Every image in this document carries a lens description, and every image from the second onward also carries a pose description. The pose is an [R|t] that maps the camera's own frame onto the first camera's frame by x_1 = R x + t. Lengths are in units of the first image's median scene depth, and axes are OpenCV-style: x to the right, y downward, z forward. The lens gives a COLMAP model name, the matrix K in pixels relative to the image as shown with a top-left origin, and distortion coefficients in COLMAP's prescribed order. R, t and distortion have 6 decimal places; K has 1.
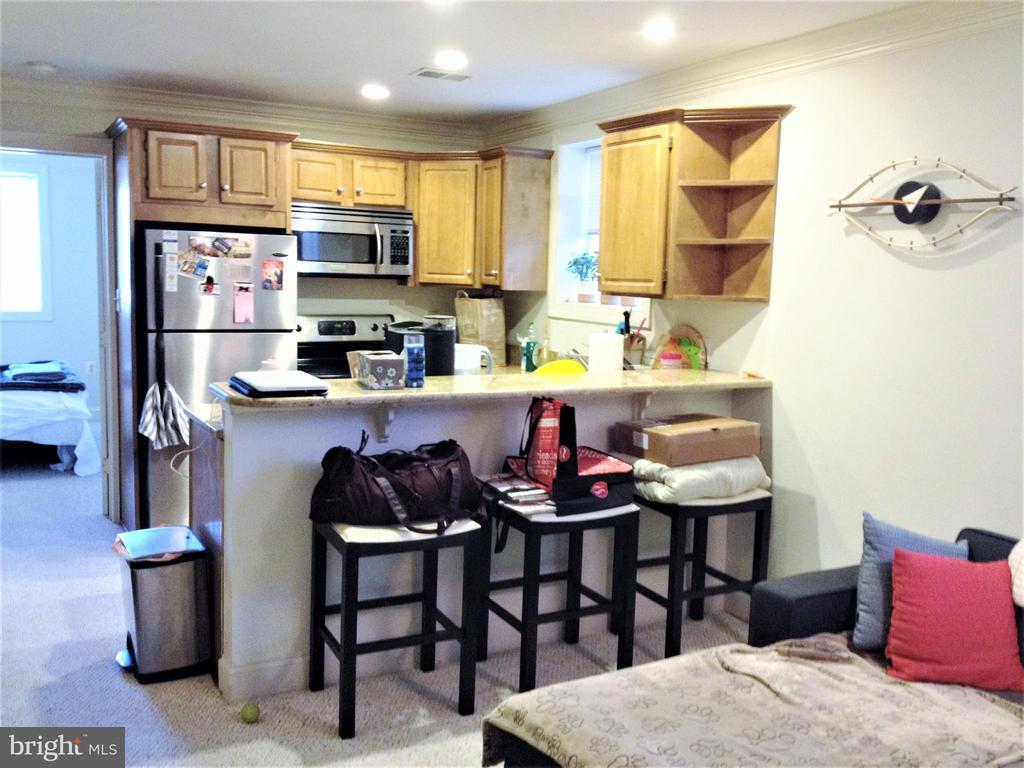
lens RADIAL K [[951.6, 0, 519.6], [0, 951.6, 377.3], [0, 0, 1]] dist [0.201701, -0.464966]
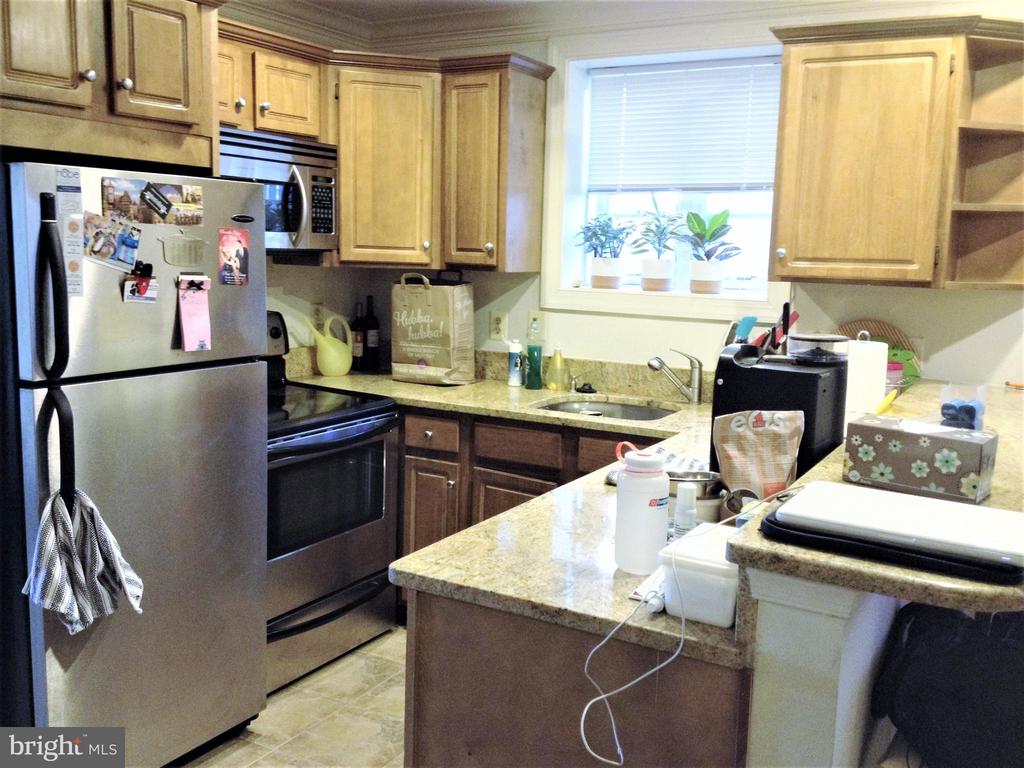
lens RADIAL K [[951.6, 0, 519.6], [0, 951.6, 377.3], [0, 0, 1]] dist [0.201701, -0.464966]
pose [[0.850602, -0.076388, 0.520233, -0.531009], [0.053531, 0.996831, 0.058843, -0.082552], [-0.523079, -0.022203, 0.851995, 0.608049]]
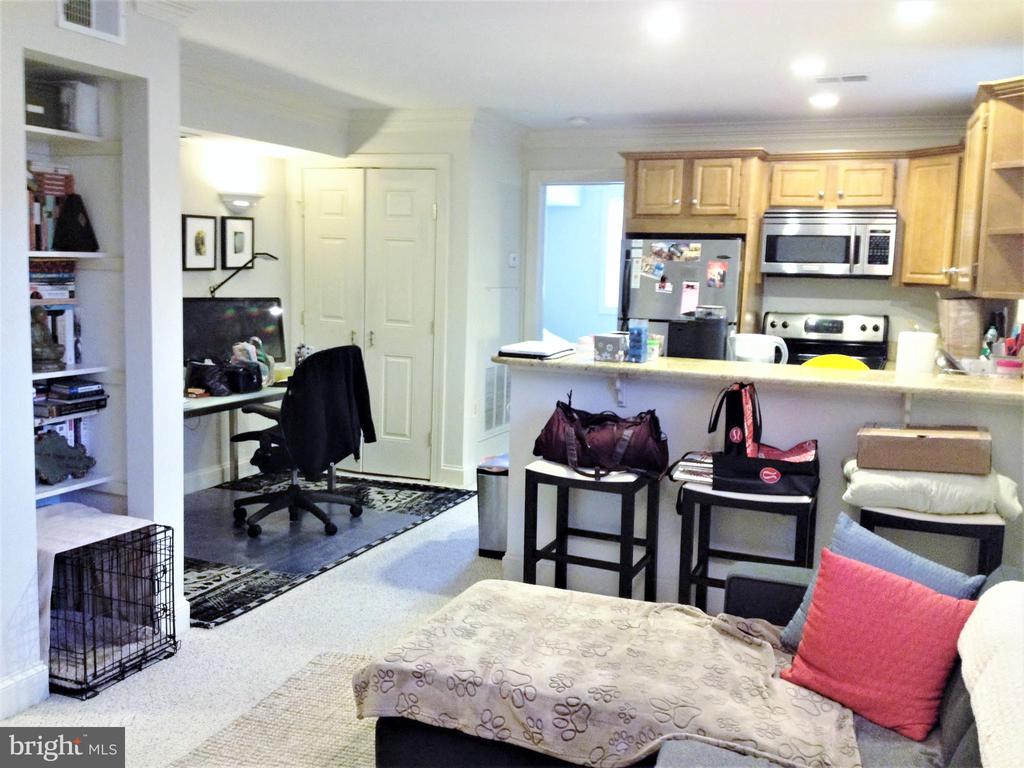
lens RADIAL K [[951.6, 0, 519.6], [0, 951.6, 377.3], [0, 0, 1]] dist [0.201701, -0.464966]
pose [[0.636884, 0.080847, -0.766708, 0.640657], [-0.092682, 0.995303, 0.027963, 0.008171], [0.765368, 0.053250, 0.641386, 0.112733]]
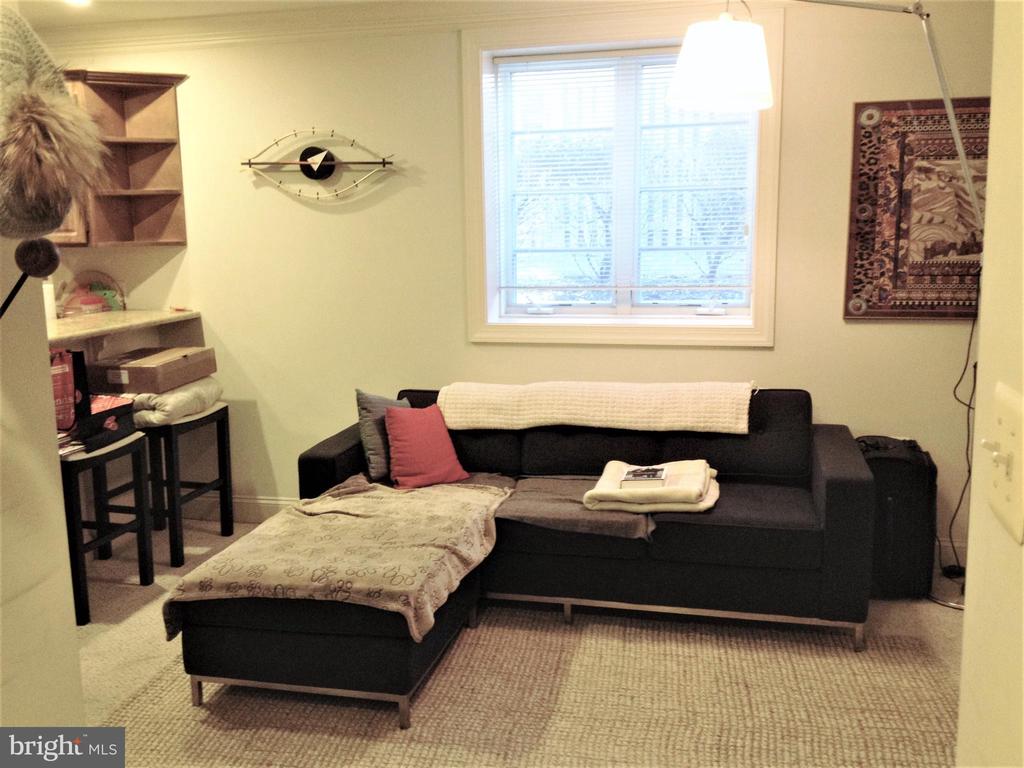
lens RADIAL K [[951.6, 0, 519.6], [0, 951.6, 377.3], [0, 0, 1]] dist [0.201701, -0.464966]
pose [[0.675228, -0.159432, 0.720173, -0.360419], [0.115447, 0.987171, 0.110298, -0.003238], [-0.728518, 0.008666, 0.684971, -0.096395]]
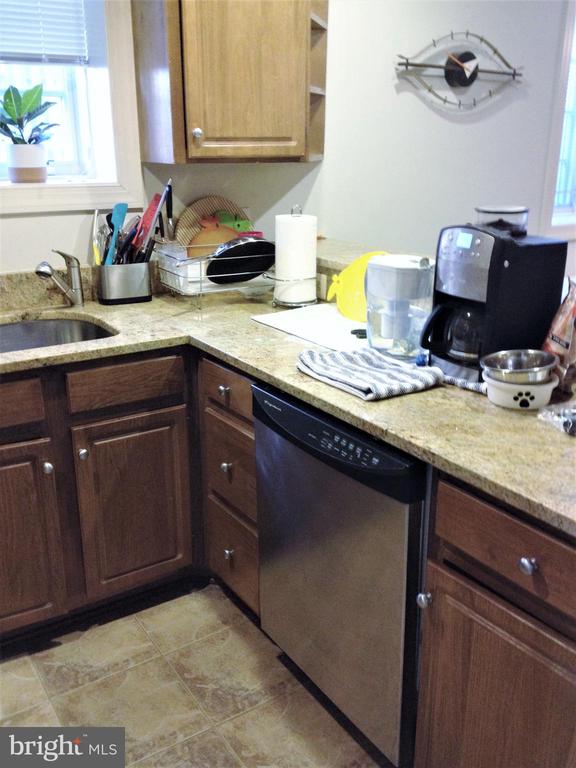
lens RADIAL K [[713.7, 0, 288.0], [0, 713.7, 384.0], [0, 0, 1]] dist [0.201701, -0.464966]
pose [[-0.083088, -0.344971, 0.934929, -0.555734], [0.106225, 0.929762, 0.352505, -0.139238], [-0.990865, 0.128602, -0.040607, 1.174908]]
